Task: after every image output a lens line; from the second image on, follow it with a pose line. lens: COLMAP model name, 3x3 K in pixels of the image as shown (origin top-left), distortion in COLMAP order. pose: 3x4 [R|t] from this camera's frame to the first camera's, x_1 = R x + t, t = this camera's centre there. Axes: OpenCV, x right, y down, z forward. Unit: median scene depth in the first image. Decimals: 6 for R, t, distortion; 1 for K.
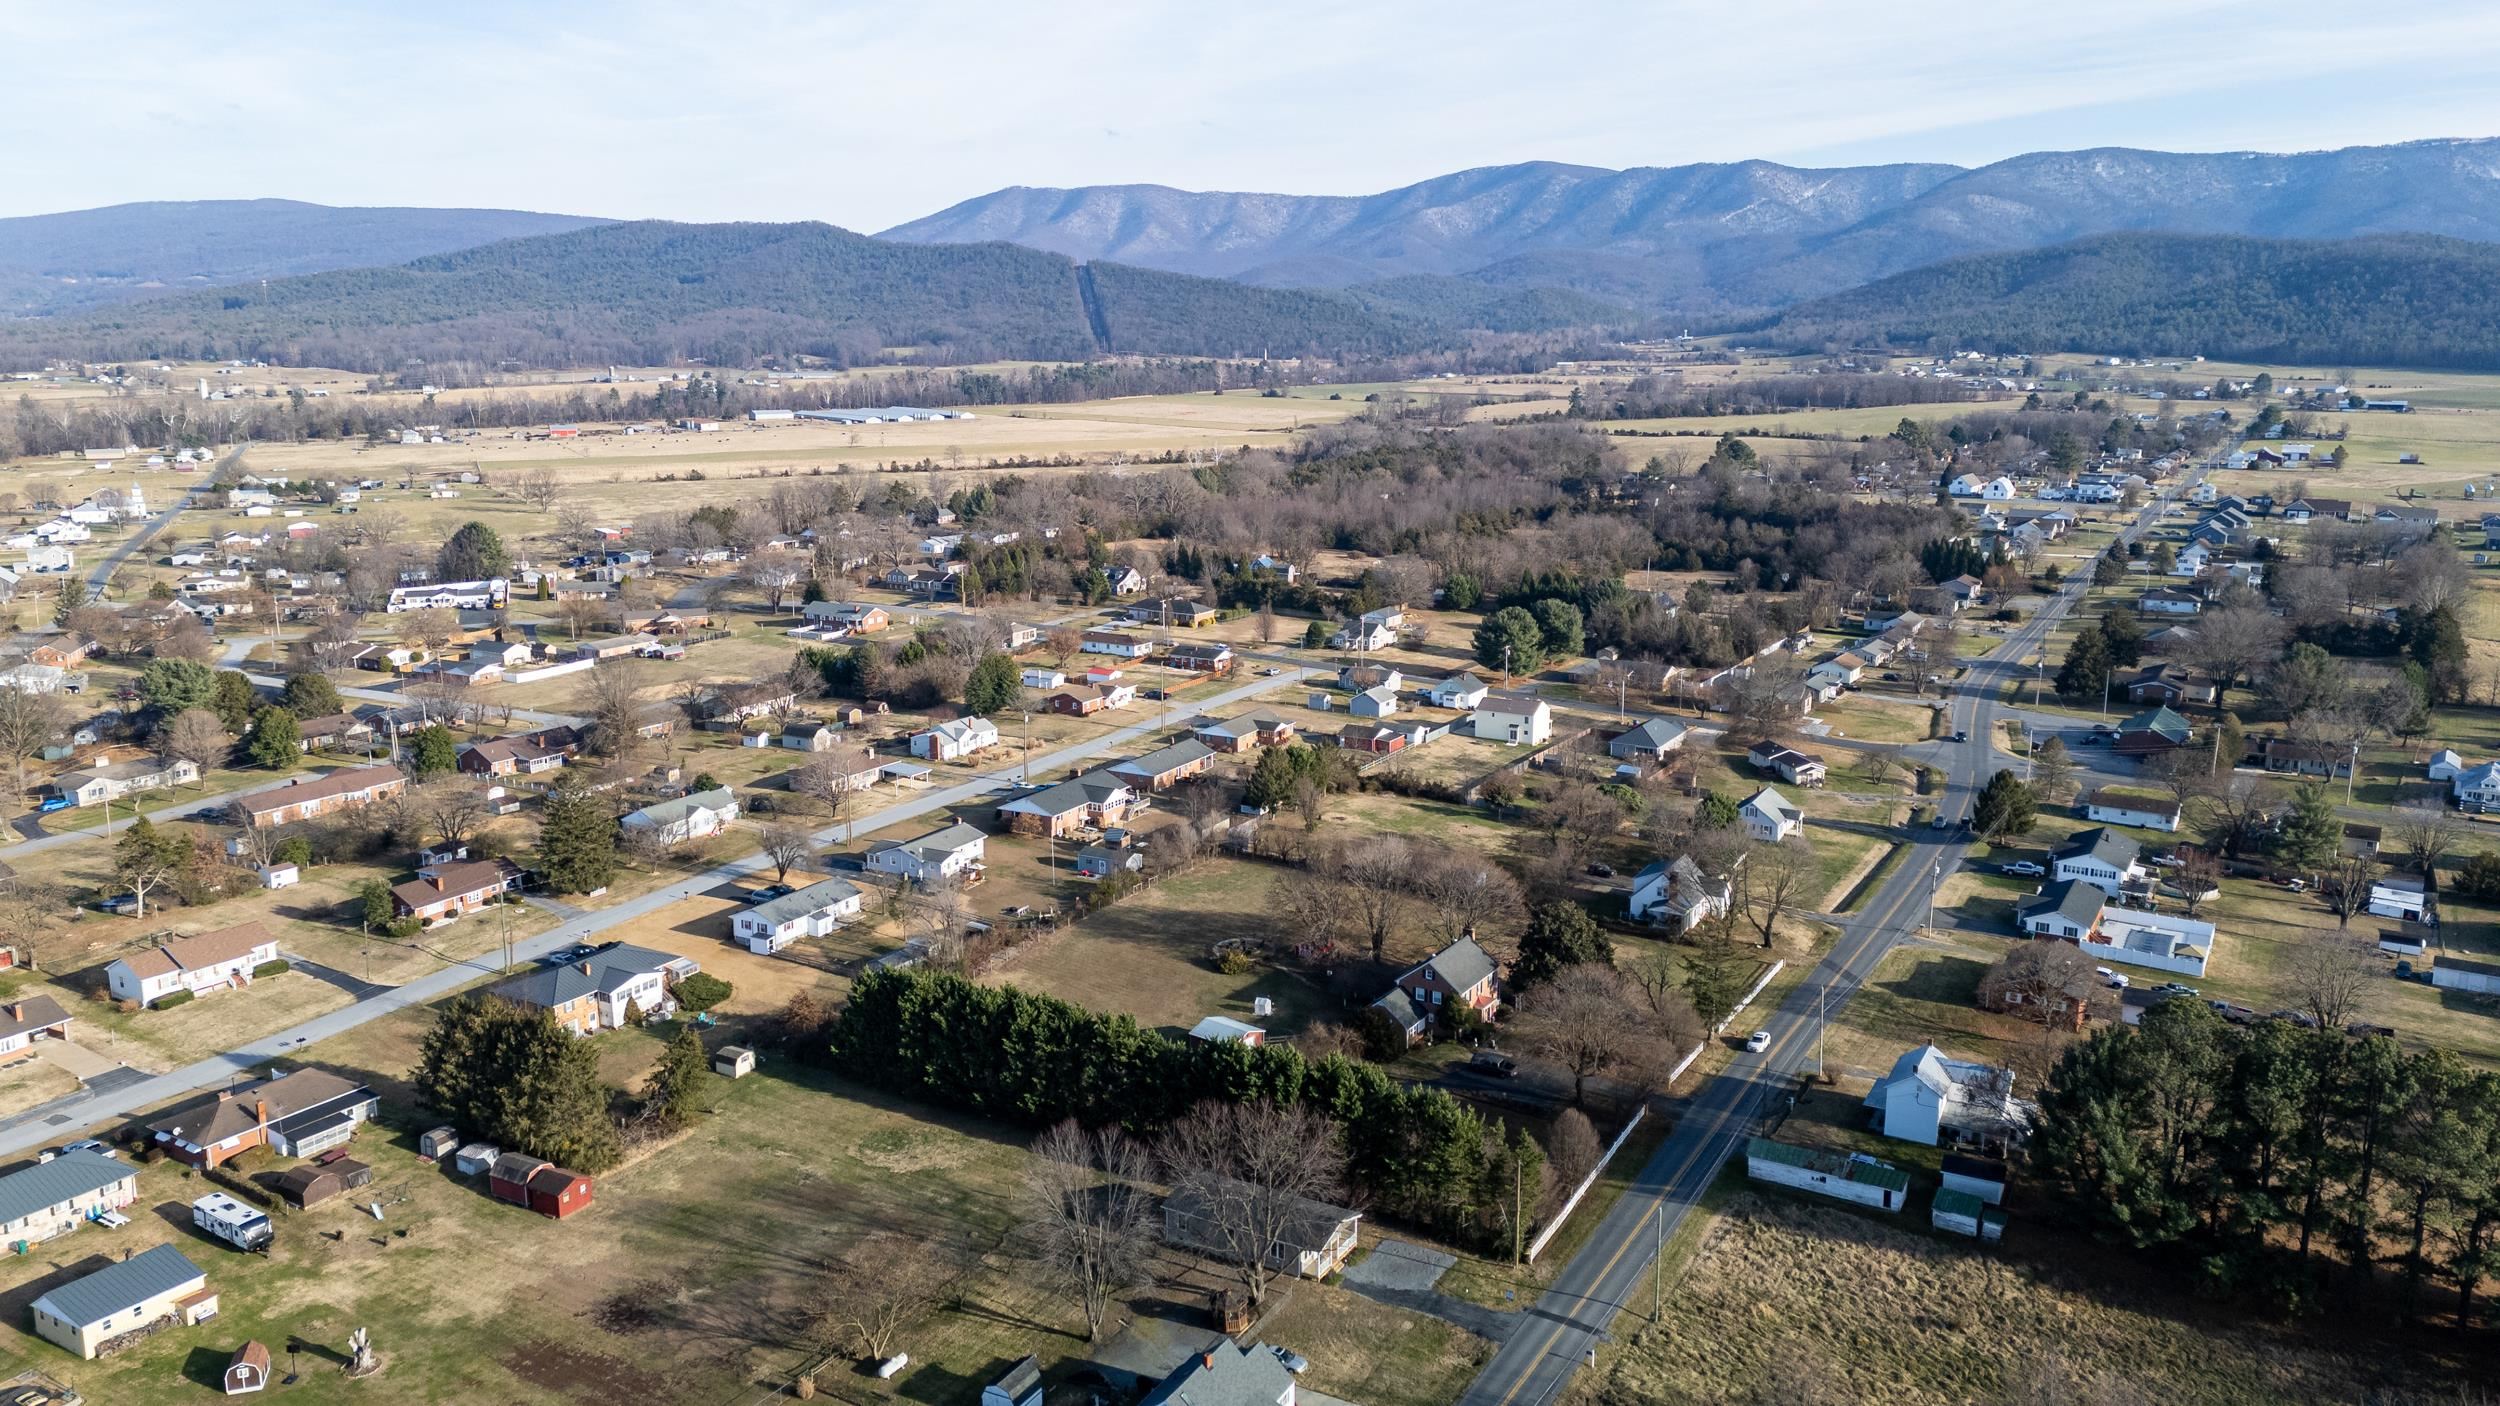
lens RADIAL K [[1816.0, 0, 1253.4], [0, 1816.0, 695.9], [0, 0, 1]] dist [0.063953, -0.052248]
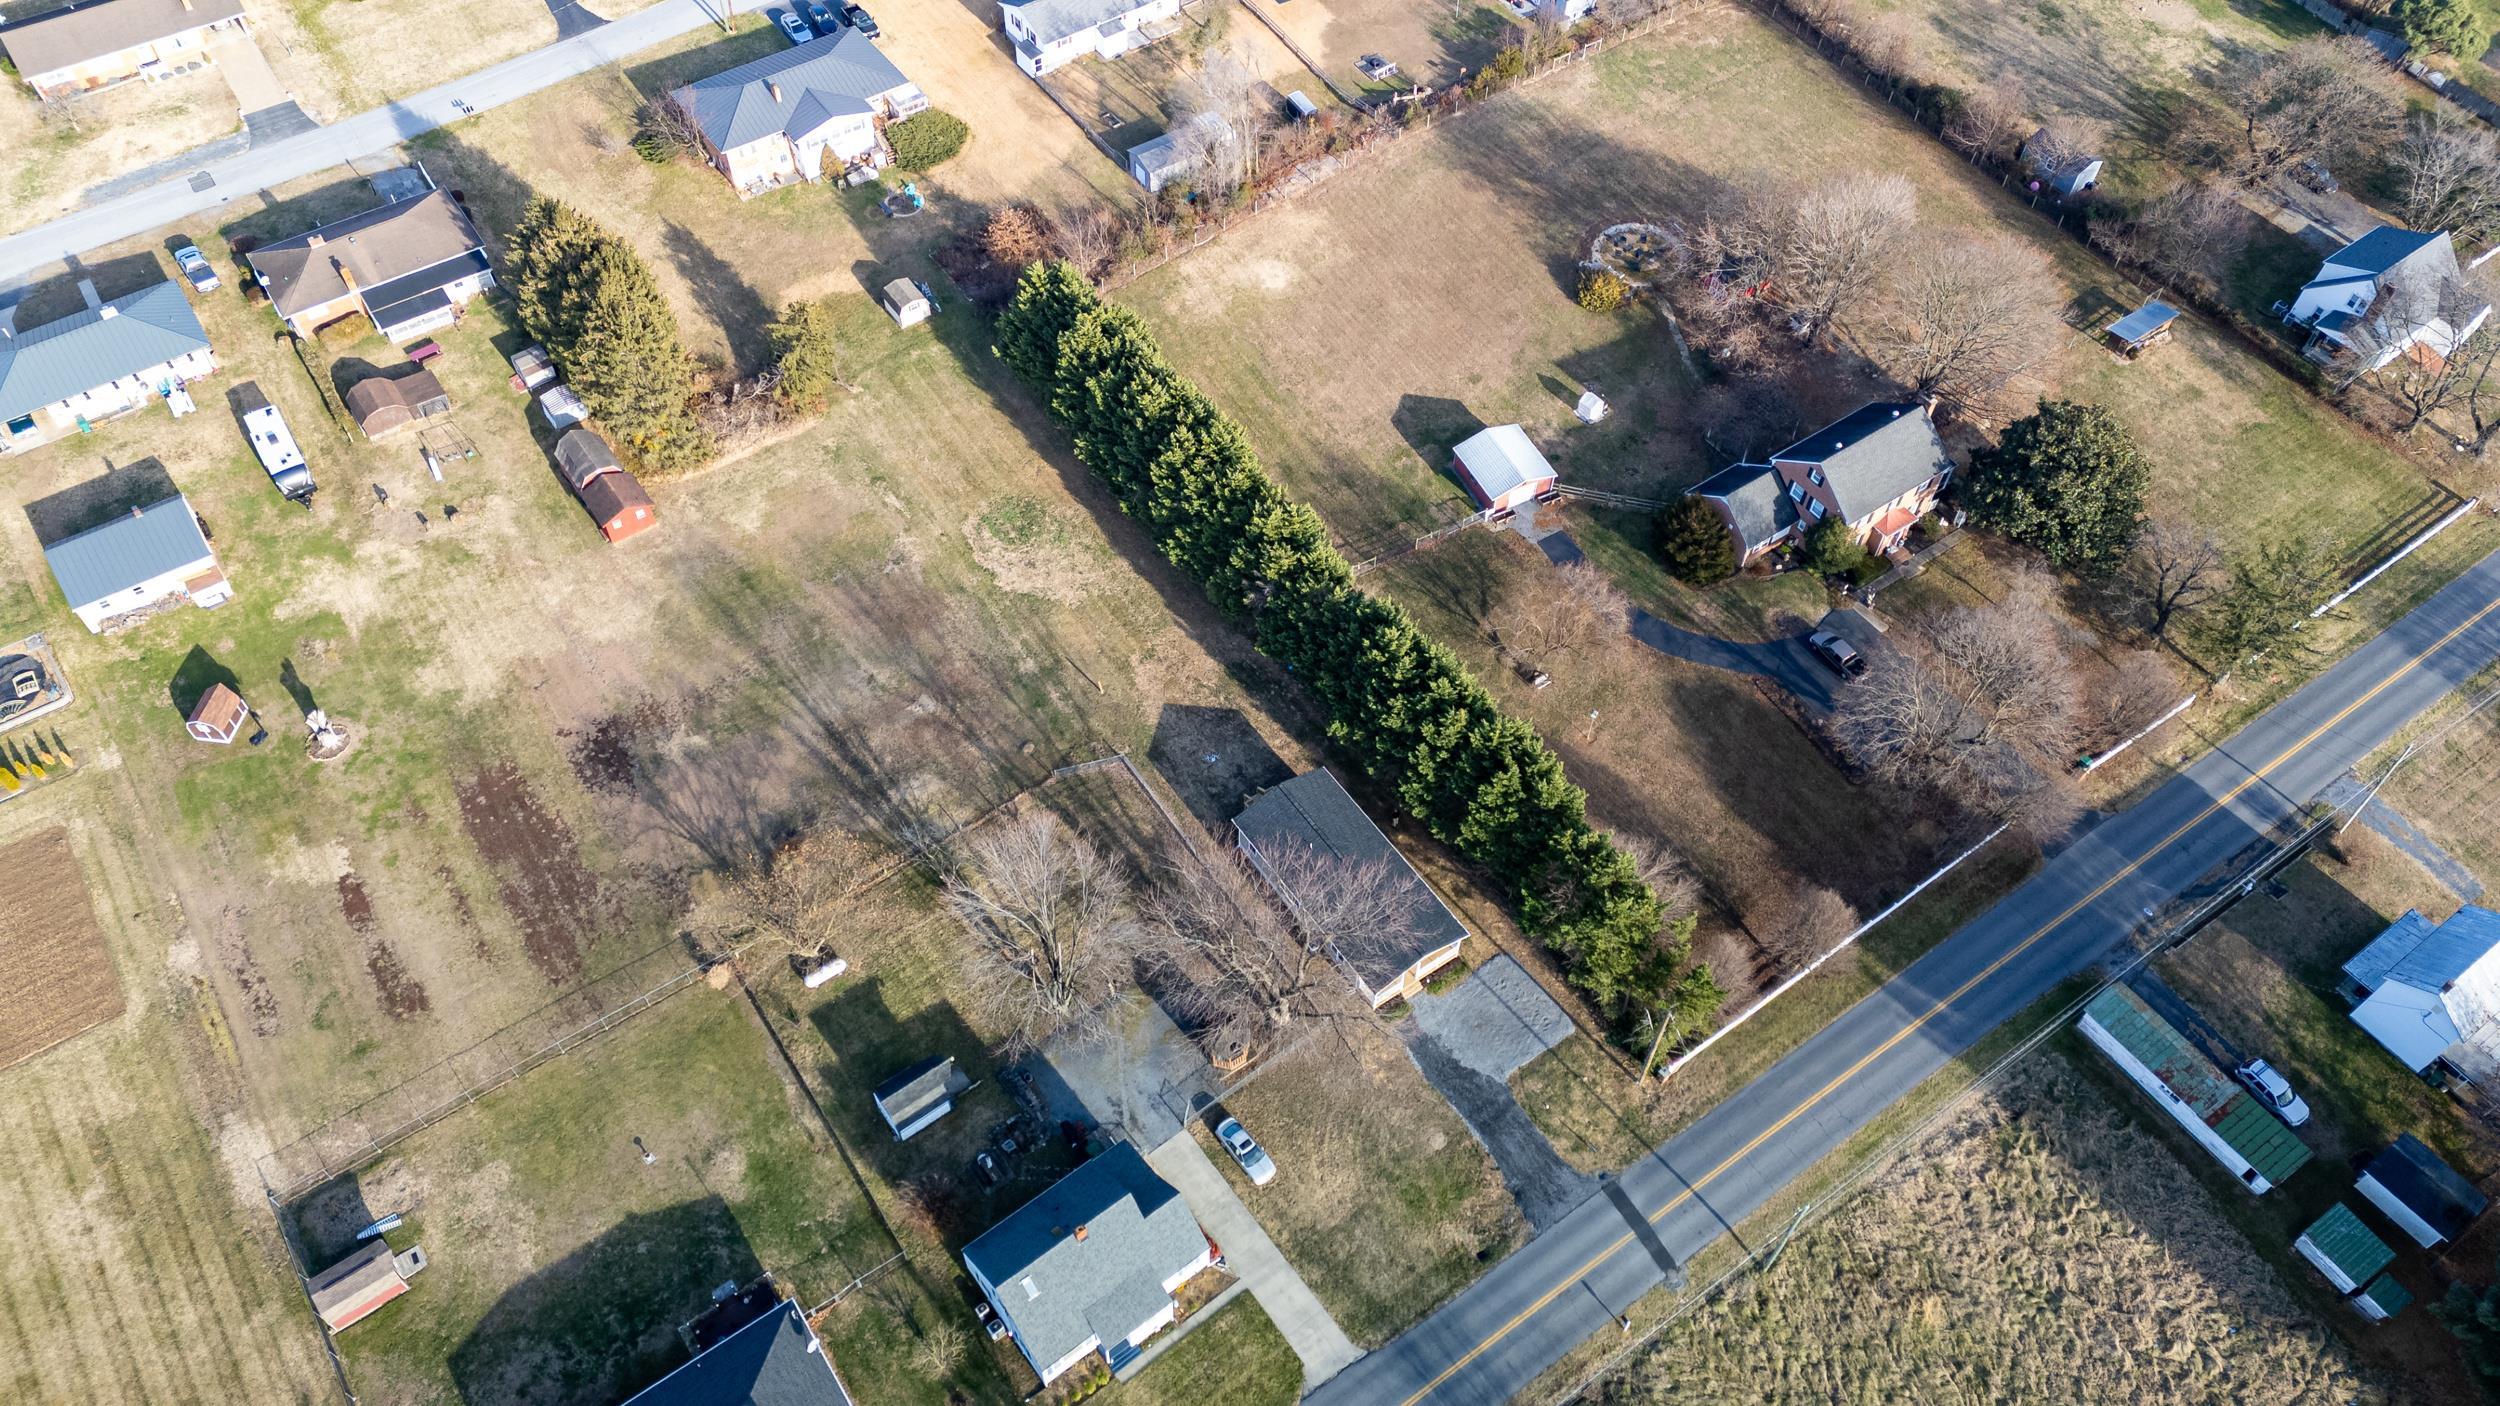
lens RADIAL K [[1816.0, 0, 1254.3], [0, 1816.0, 707.7], [0, 0, 1]] dist [0.063953, -0.052248]
pose [[0.908962, 0.343760, -0.235831, 0.109099], [-0.098889, 0.727359, 0.679095, -0.246169], [0.404979, -0.593950, 0.695136, 0.456841]]
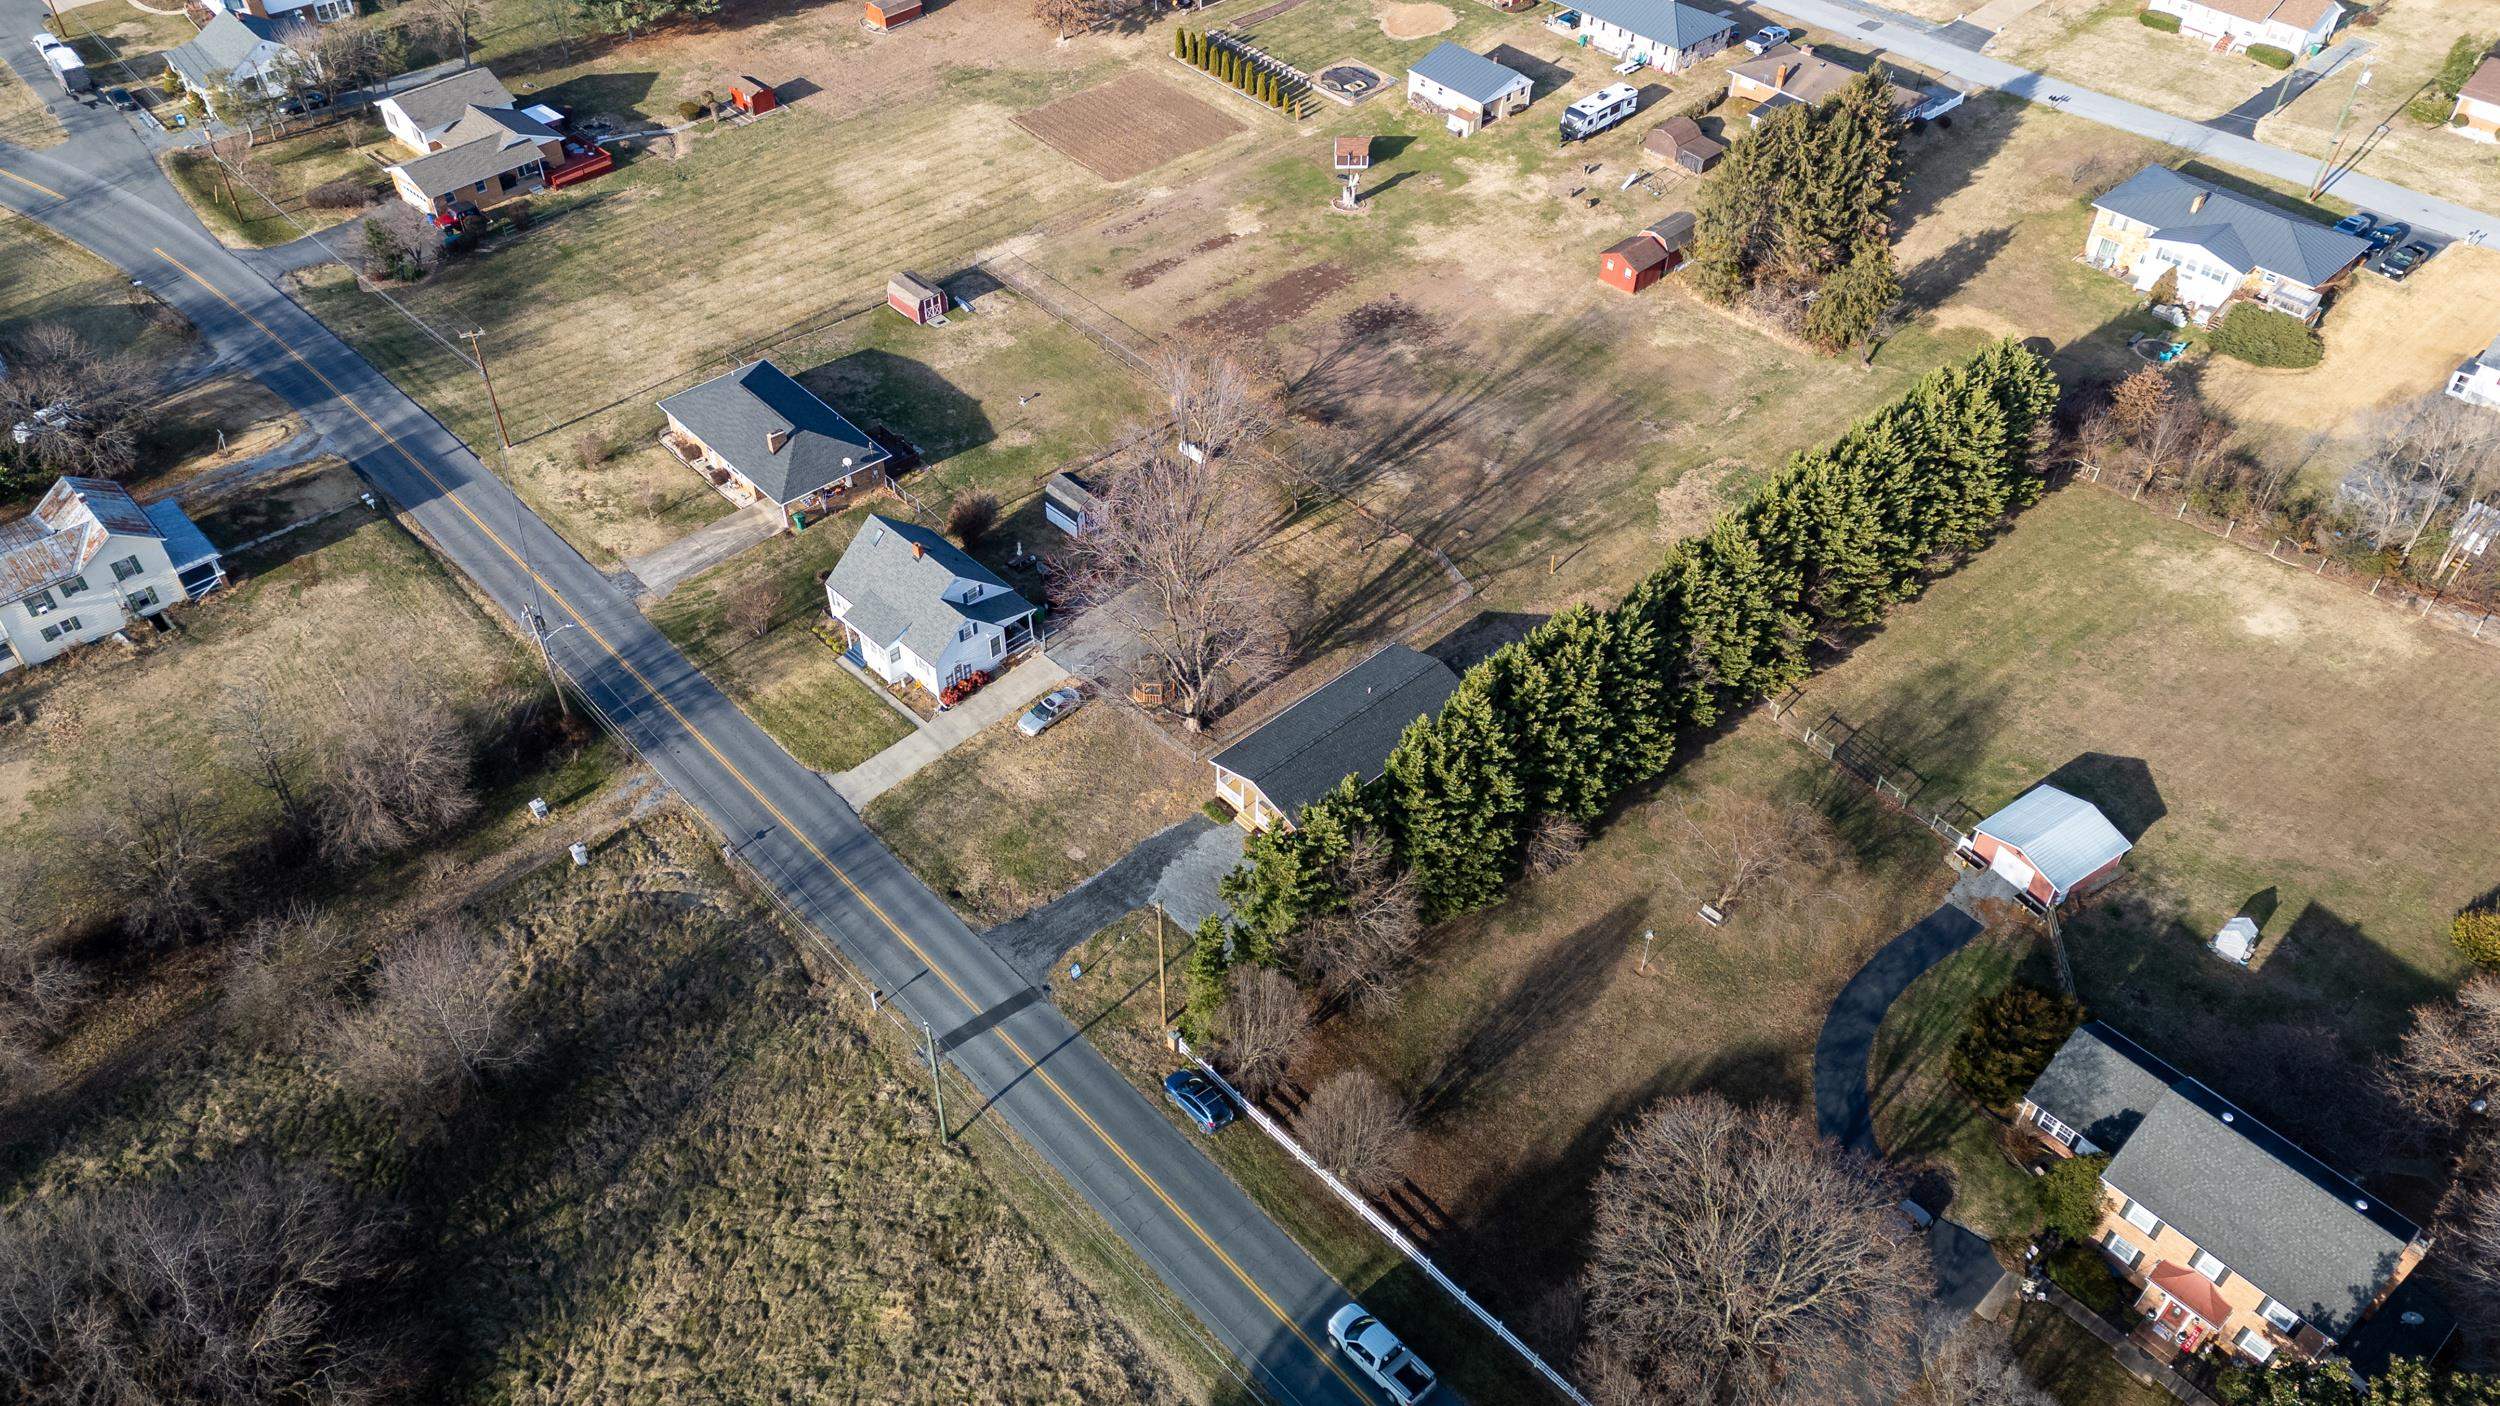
lens RADIAL K [[1816.0, 0, 1242.9], [0, 1816.0, 703.0], [0, 0, 1]] dist [0.063953, -0.052248]
pose [[-0.296620, 0.650241, -0.699431, 0.440305], [-0.197274, 0.674875, 0.711074, -0.184435], [0.934398, 0.348898, -0.071905, 0.909969]]
